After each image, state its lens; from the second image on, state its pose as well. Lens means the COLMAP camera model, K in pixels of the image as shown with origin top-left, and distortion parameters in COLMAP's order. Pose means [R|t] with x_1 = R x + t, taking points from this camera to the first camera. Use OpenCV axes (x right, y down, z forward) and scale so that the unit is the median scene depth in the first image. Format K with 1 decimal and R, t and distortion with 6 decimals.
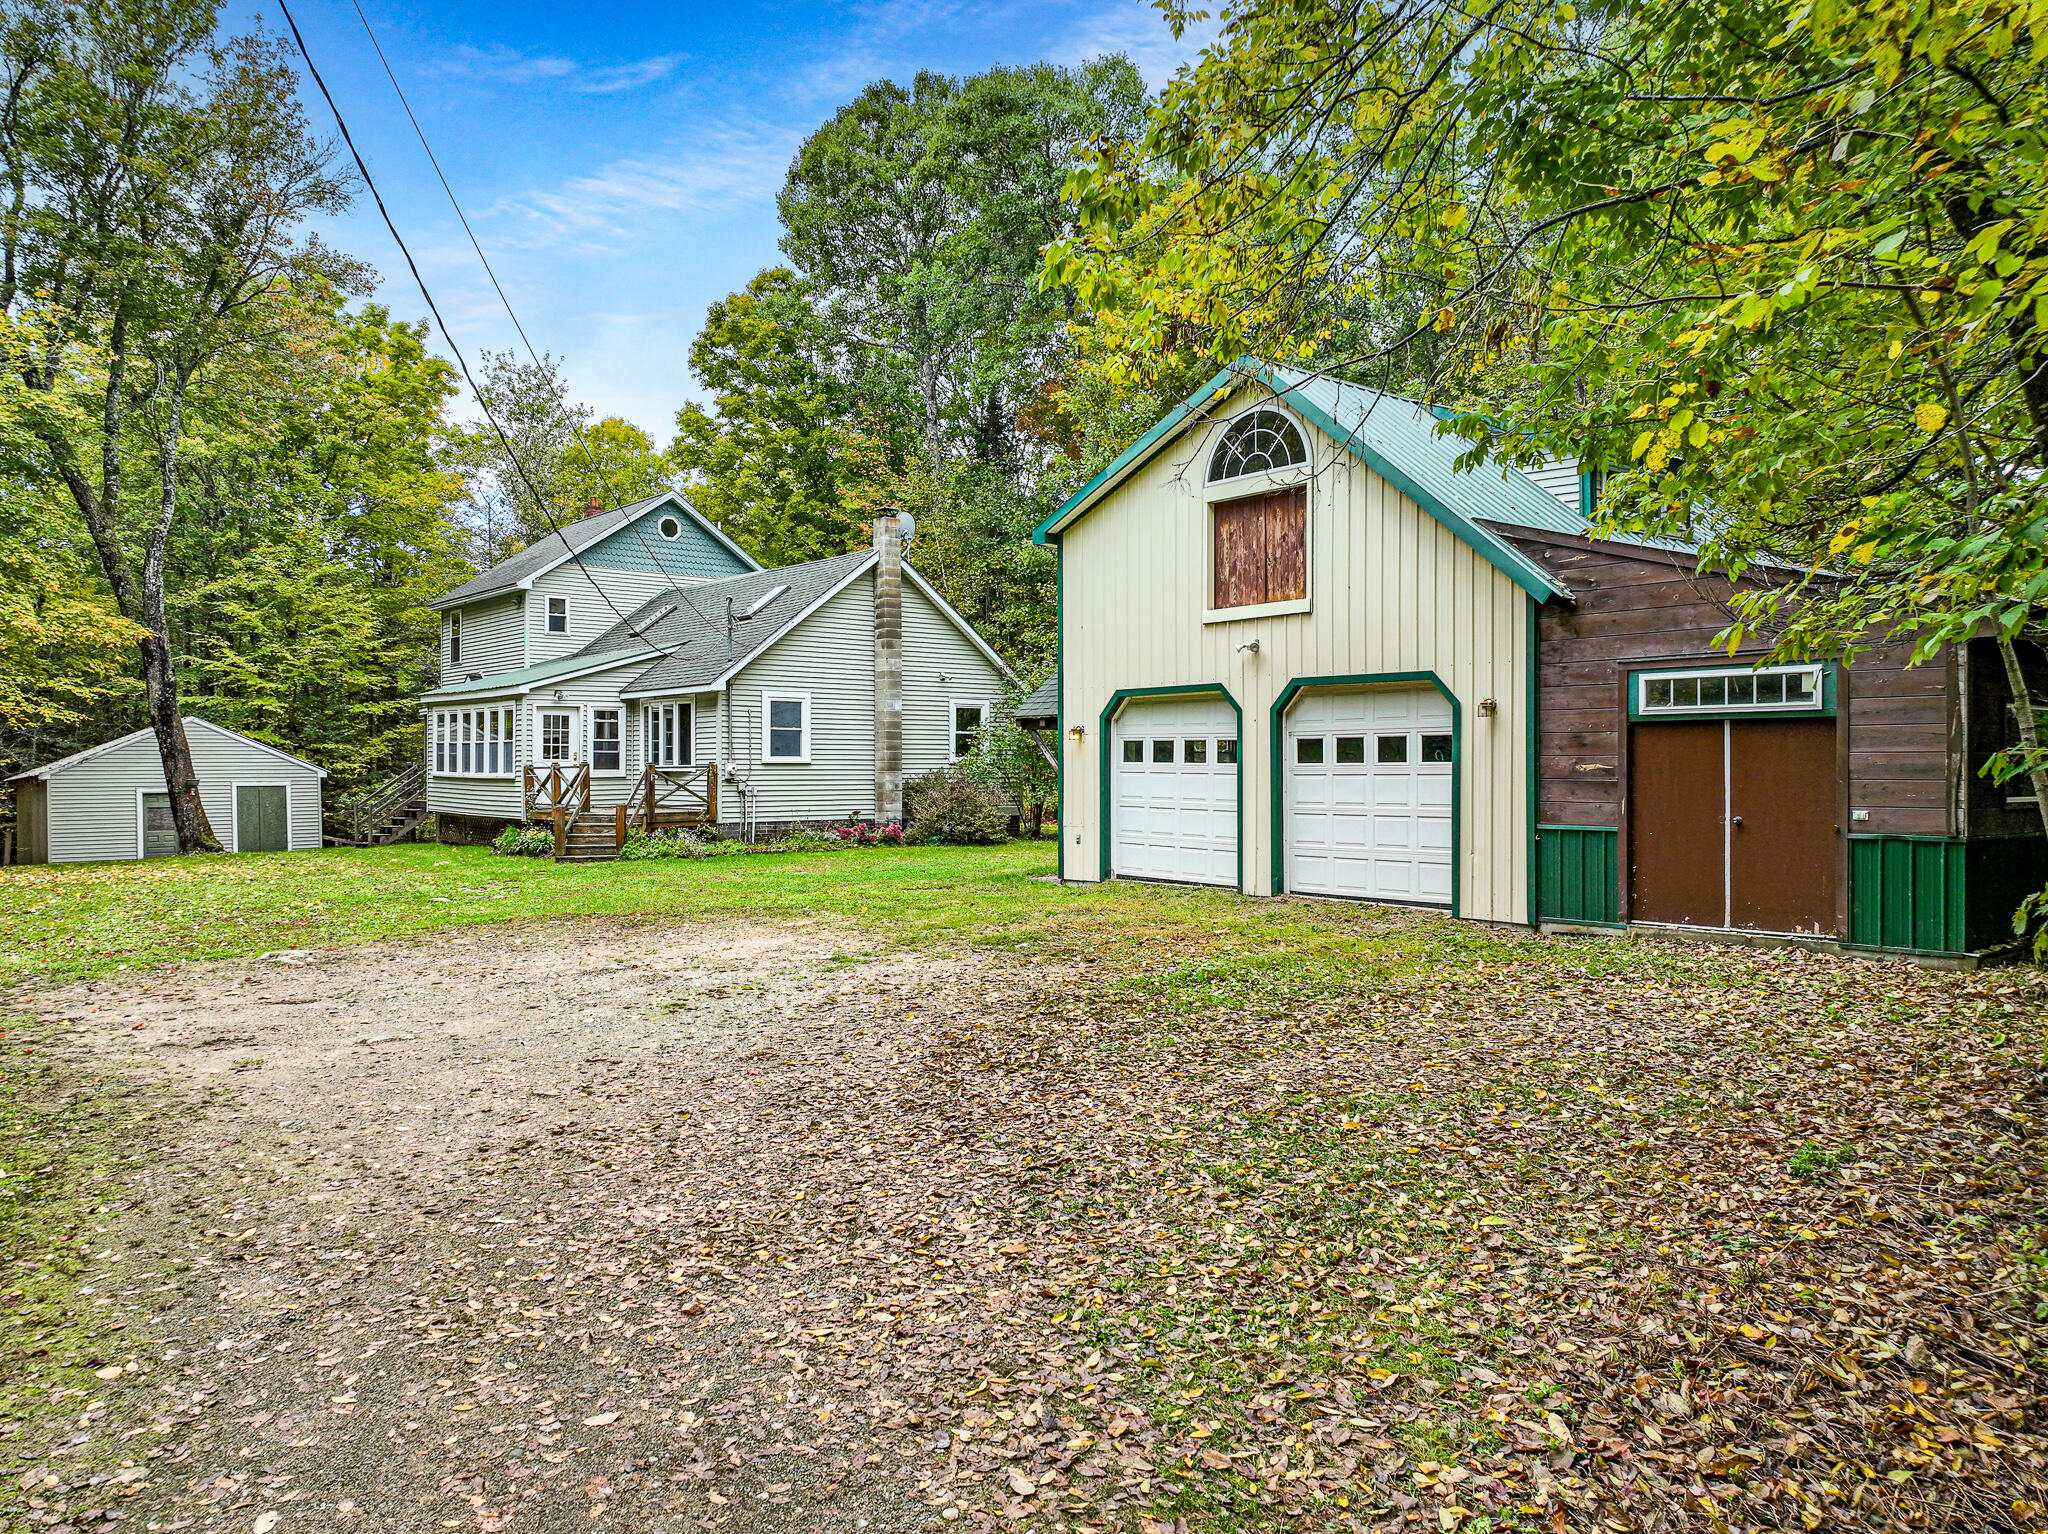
lens RADIAL K [[1444.0, 0, 1024.0], [0, 1444.0, 767.0], [0, 0, 1]] dist [0.008686, 0.003629]
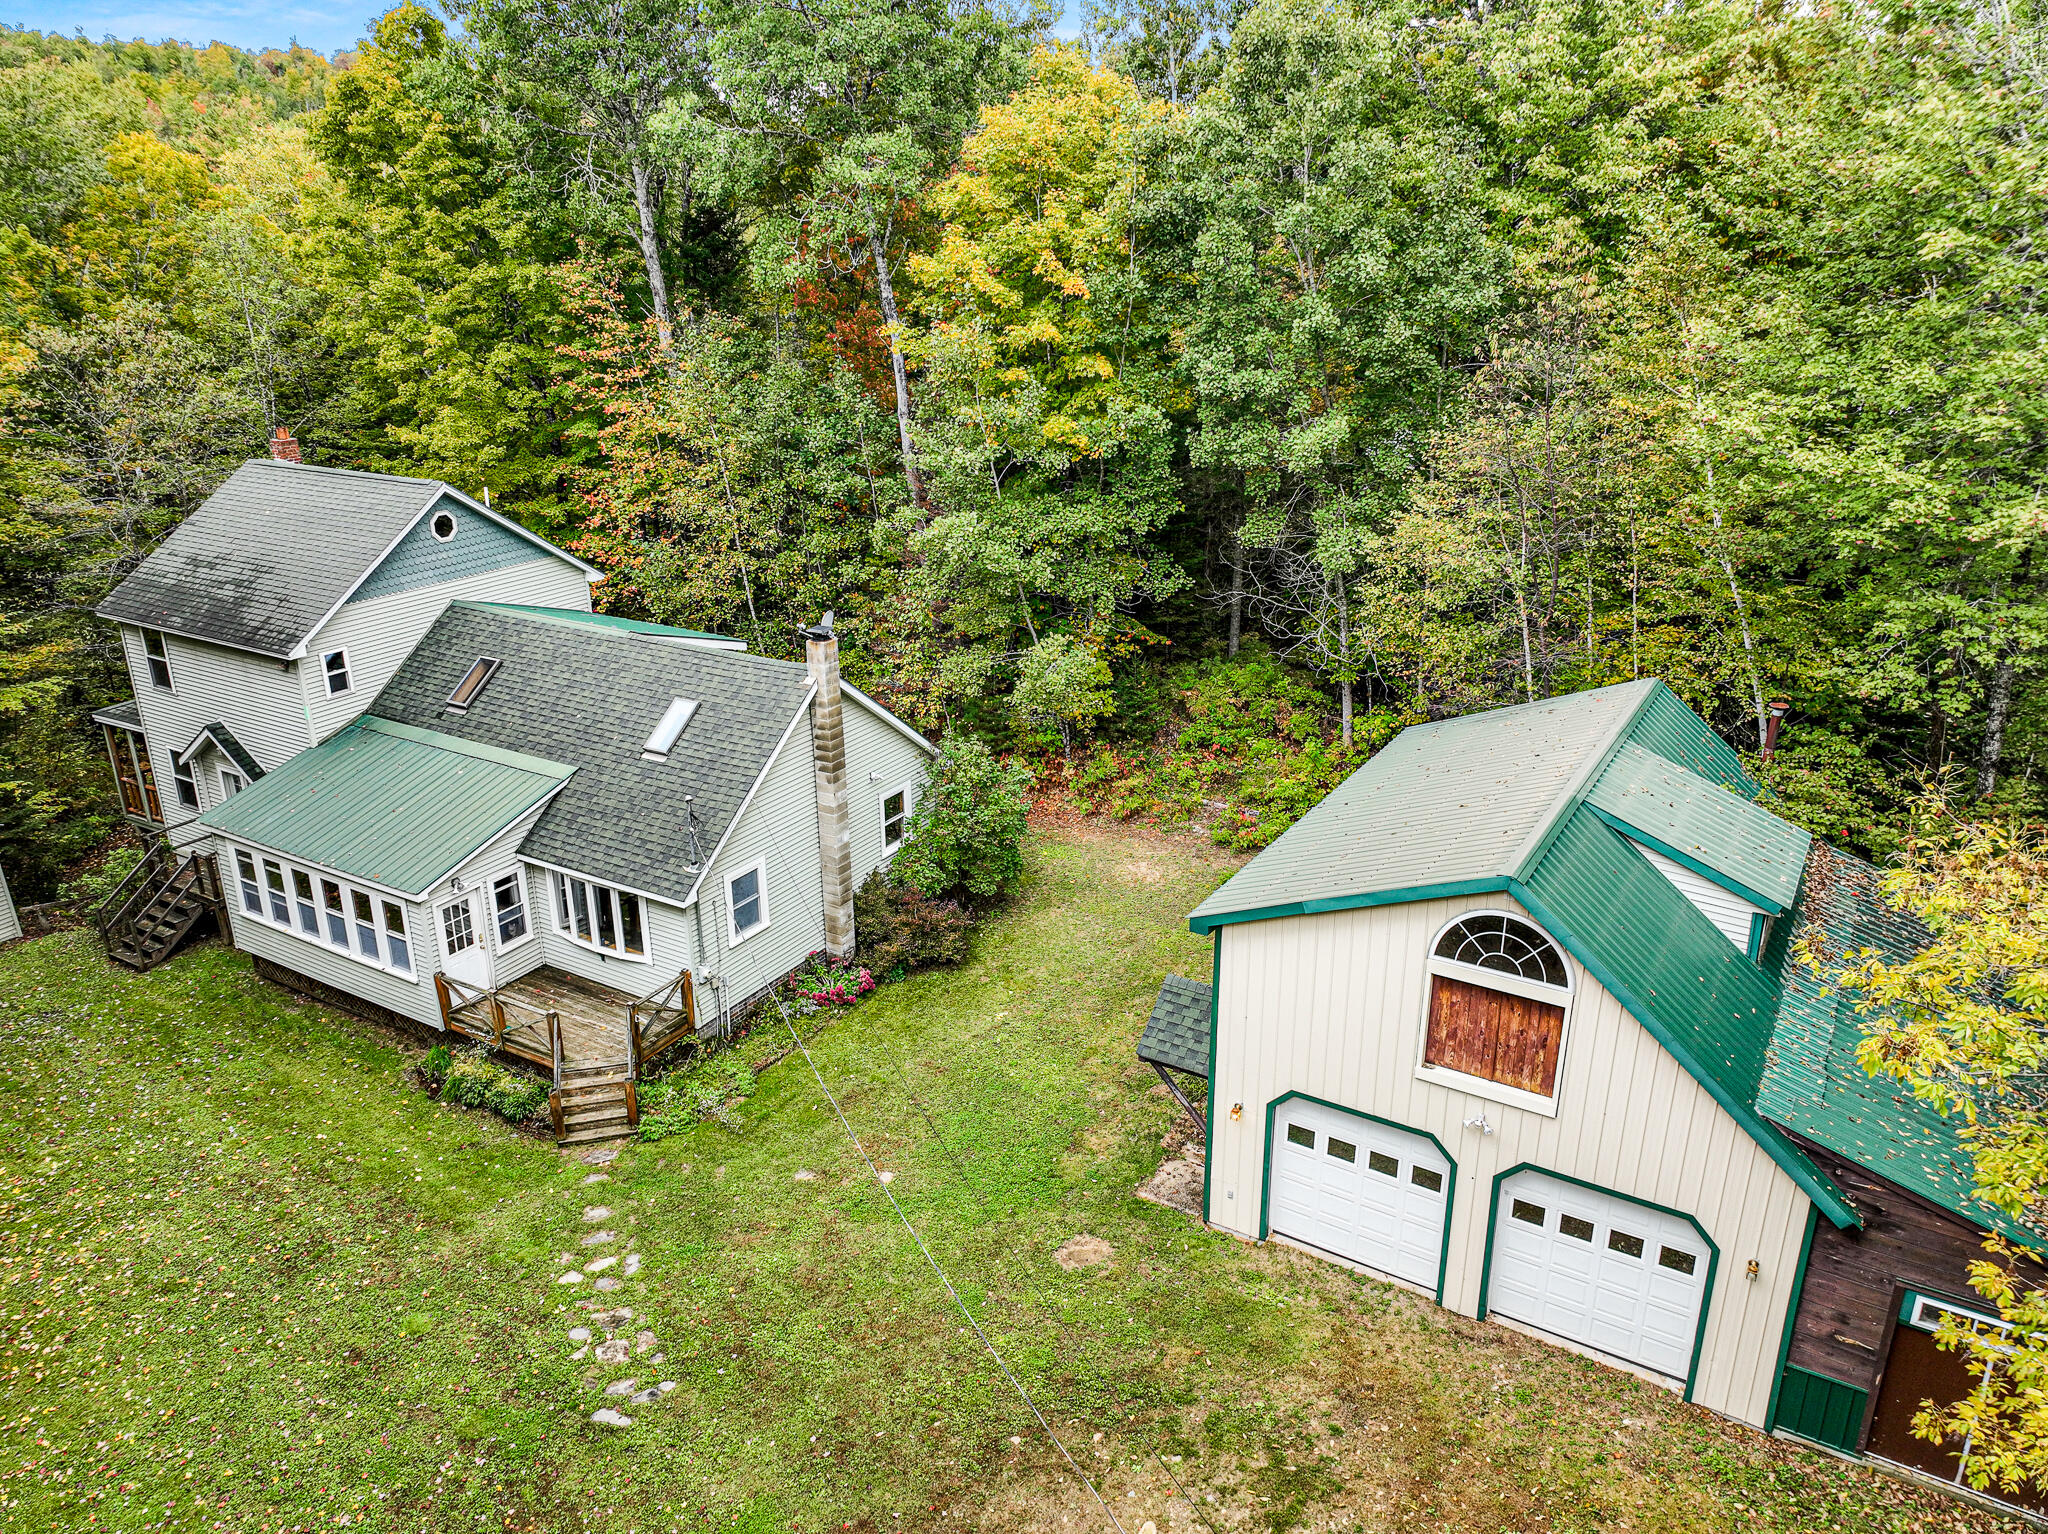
lens RADIAL K [[1444.0, 0, 1024.0], [0, 1444.0, 767.0], [0, 0, 1]] dist [0.008686, 0.003629]
pose [[0.942940, -0.119568, 0.310752, -0.450085], [0.005569, 0.938830, 0.344335, -0.691286], [-0.332915, -0.322957, 0.885927, 0.269565]]
